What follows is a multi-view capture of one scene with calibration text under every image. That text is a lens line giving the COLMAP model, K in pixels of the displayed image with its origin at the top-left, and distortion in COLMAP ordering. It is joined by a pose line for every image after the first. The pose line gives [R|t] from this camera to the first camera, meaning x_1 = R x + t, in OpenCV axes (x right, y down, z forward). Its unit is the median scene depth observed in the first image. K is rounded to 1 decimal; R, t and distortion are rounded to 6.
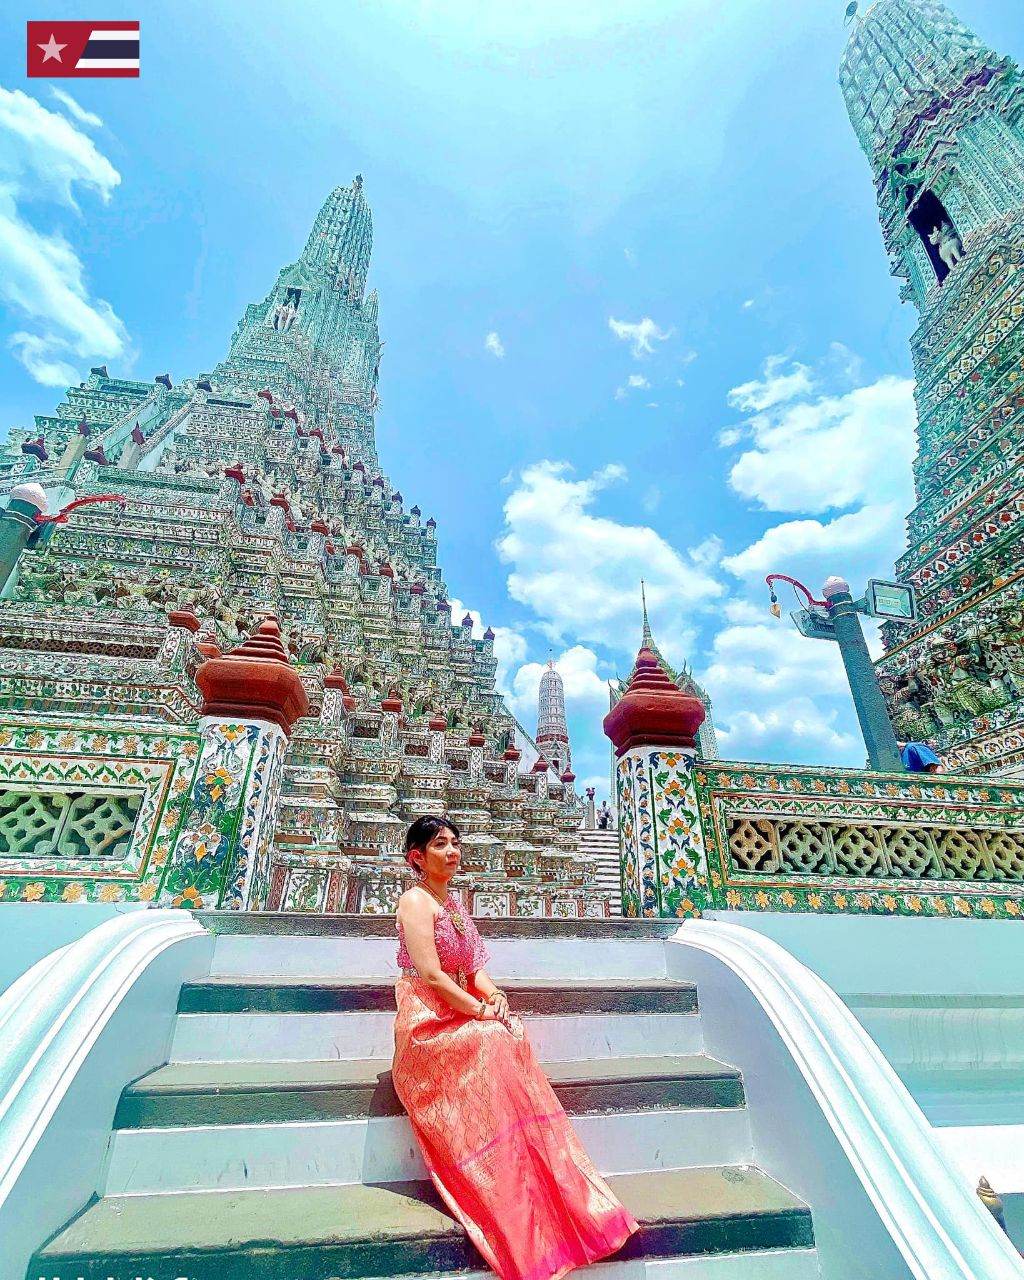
lens RADIAL K [[562.9, 0, 512.0], [0, 562.9, 640.0], [0, 0, 1]] dist [-0.000319, -0.000120]
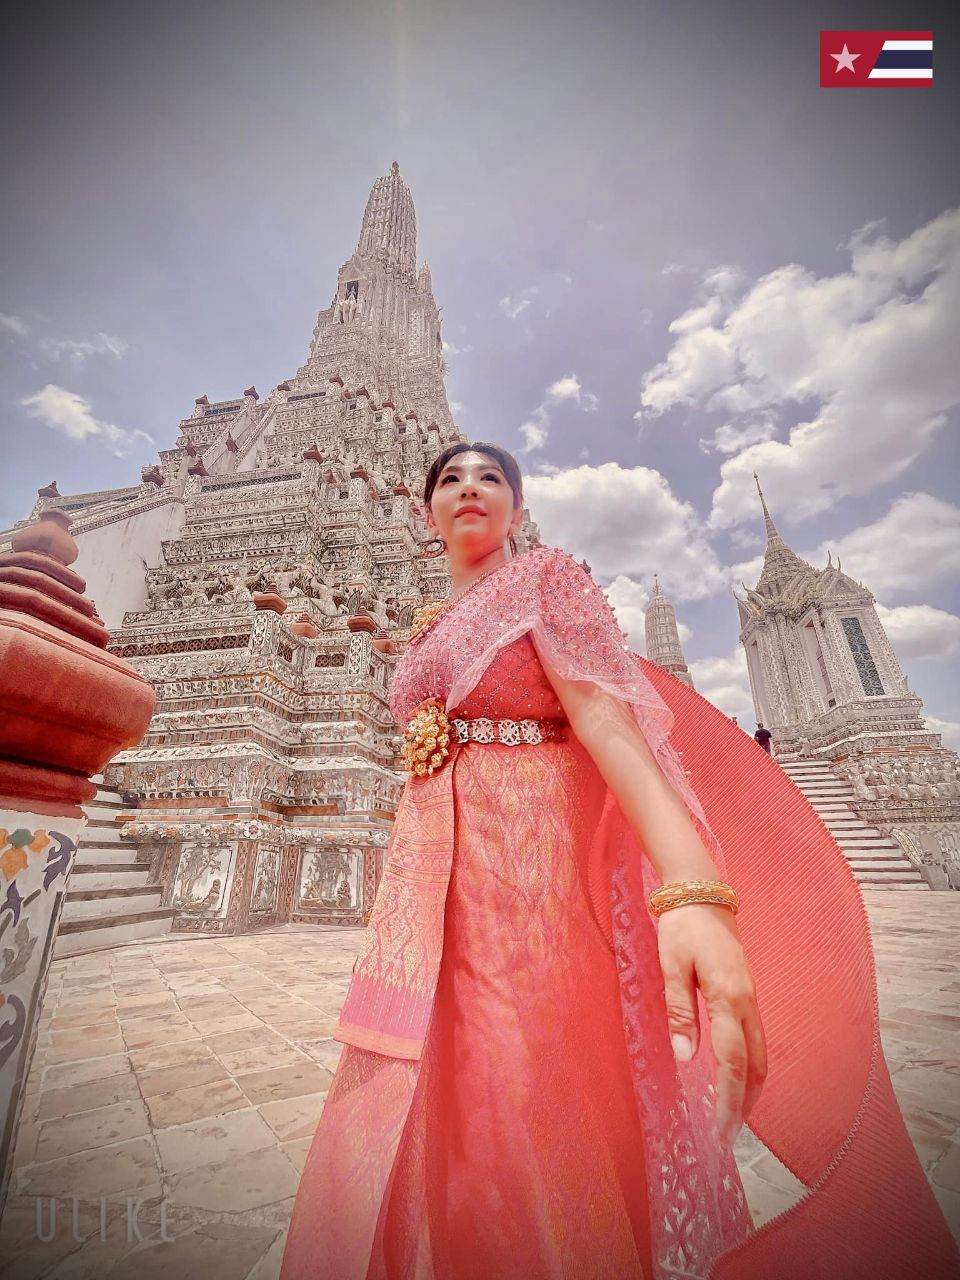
lens RADIAL K [[514.0, 0, 480.0], [0, 514.0, 640.0], [0, 0, 1]] dist [-0.002159, -0.000135]
pose [[0.951402, -0.152134, -0.267751, -0.010745], [0.177808, 0.981259, 0.074263, 0.020353], [0.251435, -0.118262, 0.960622, 0.181936]]
